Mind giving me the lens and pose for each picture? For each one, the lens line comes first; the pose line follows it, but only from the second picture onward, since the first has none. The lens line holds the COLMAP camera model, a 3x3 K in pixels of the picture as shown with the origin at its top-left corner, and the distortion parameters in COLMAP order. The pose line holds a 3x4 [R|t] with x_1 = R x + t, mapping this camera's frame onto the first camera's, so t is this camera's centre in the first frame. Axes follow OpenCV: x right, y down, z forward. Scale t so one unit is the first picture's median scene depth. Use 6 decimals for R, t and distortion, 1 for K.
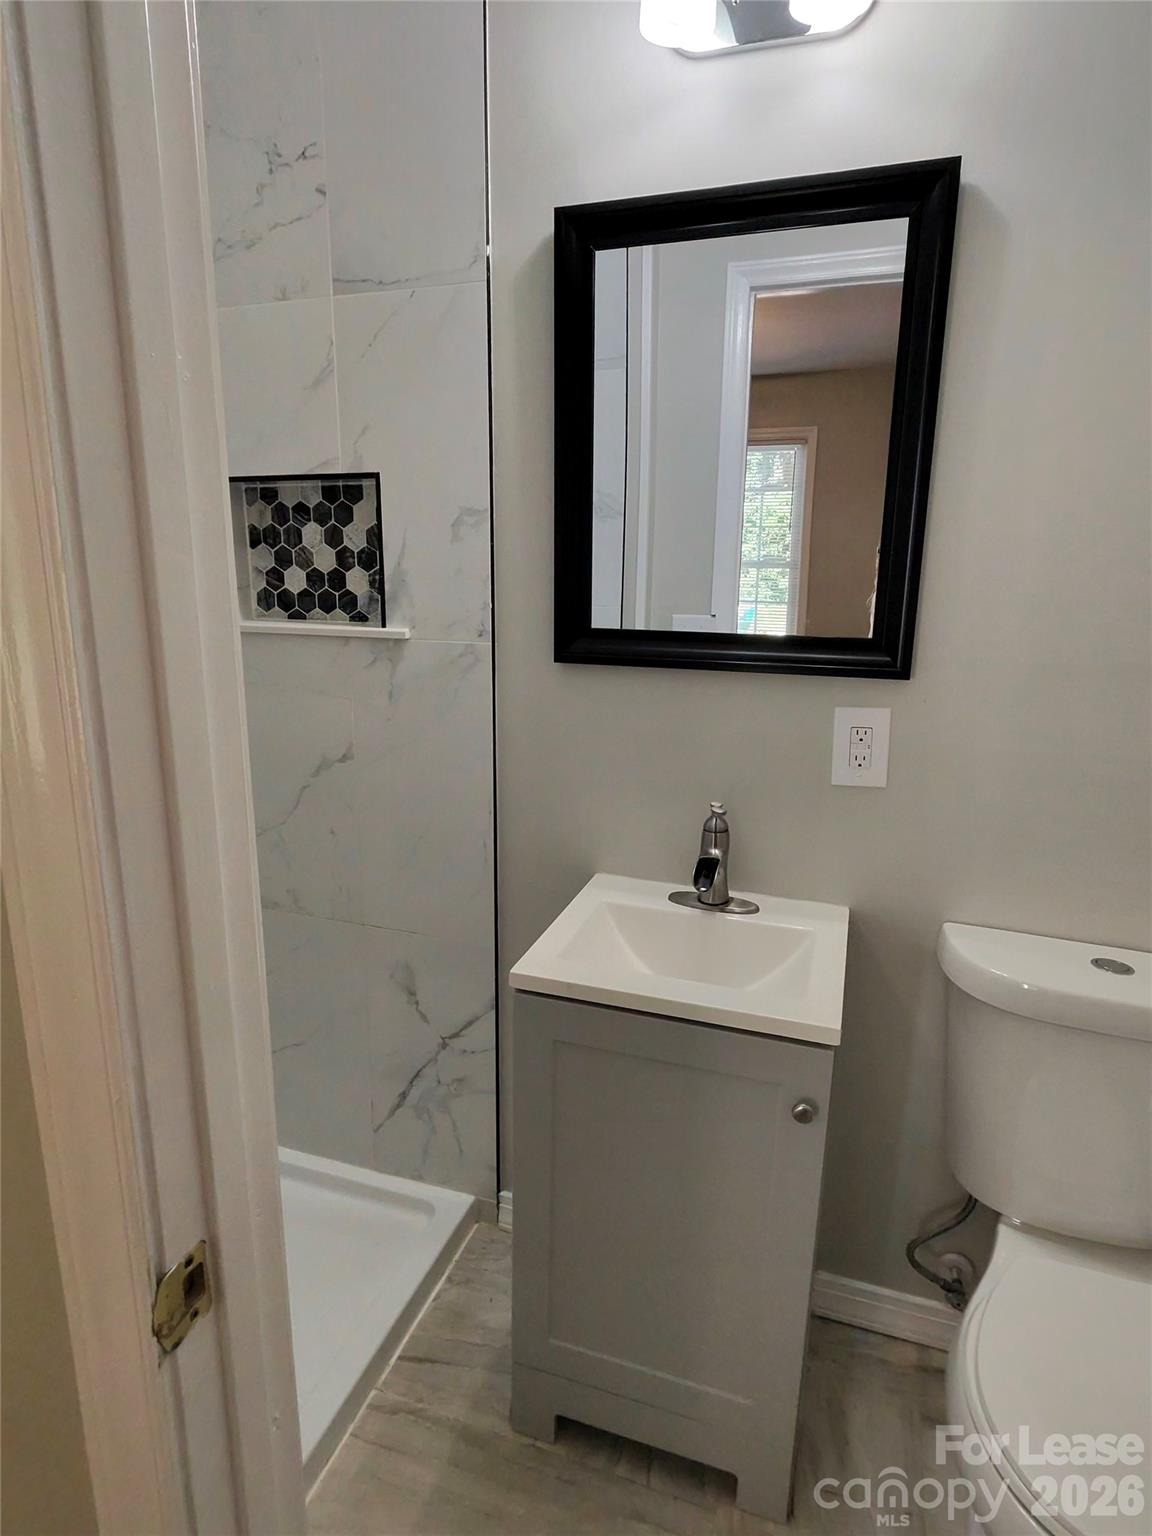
lens RADIAL K [[841.0, 0, 584.5], [0, 841.0, 764.4], [0, 0, 1]] dist [-0.000470, -0.002027]
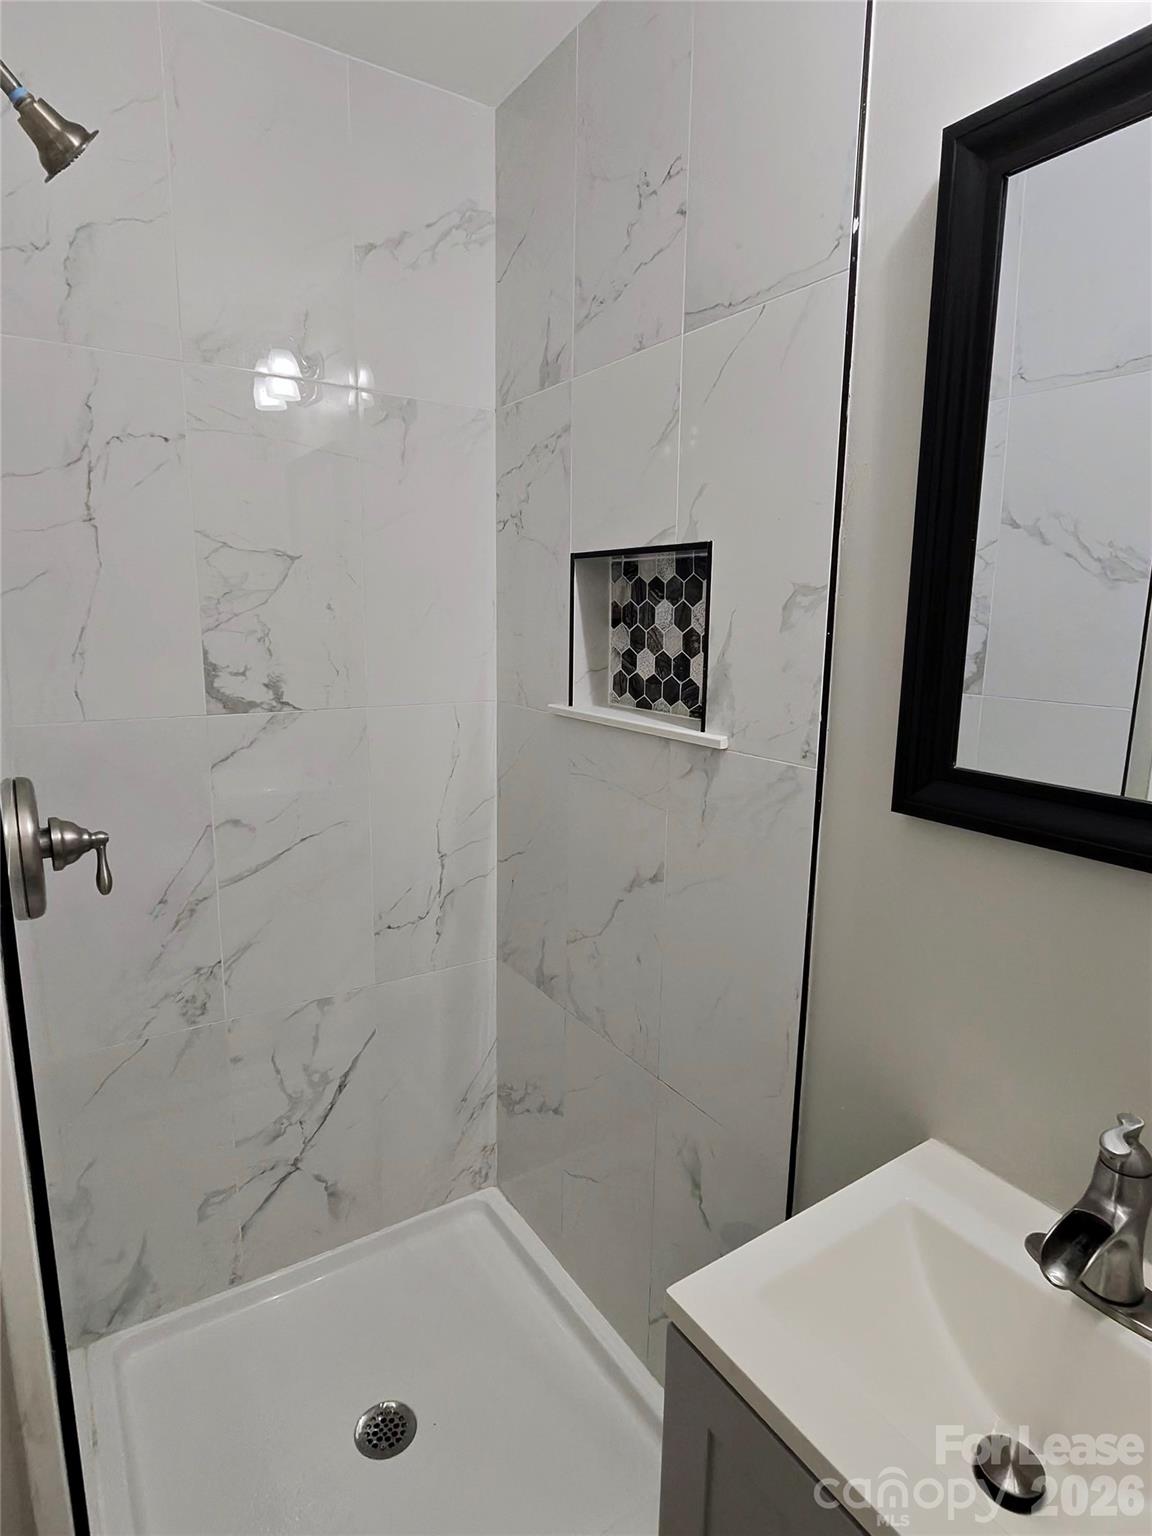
lens RADIAL K [[841.0, 0, 570.0], [0, 841.0, 770.8], [0, 0, 1]] dist [-0.000470, -0.002027]
pose [[0.790957, 0.116787, -0.600623, 0.136588], [-0.148792, 0.988862, -0.003665, -0.097245], [0.593505, 0.092266, 0.799524, 0.269346]]
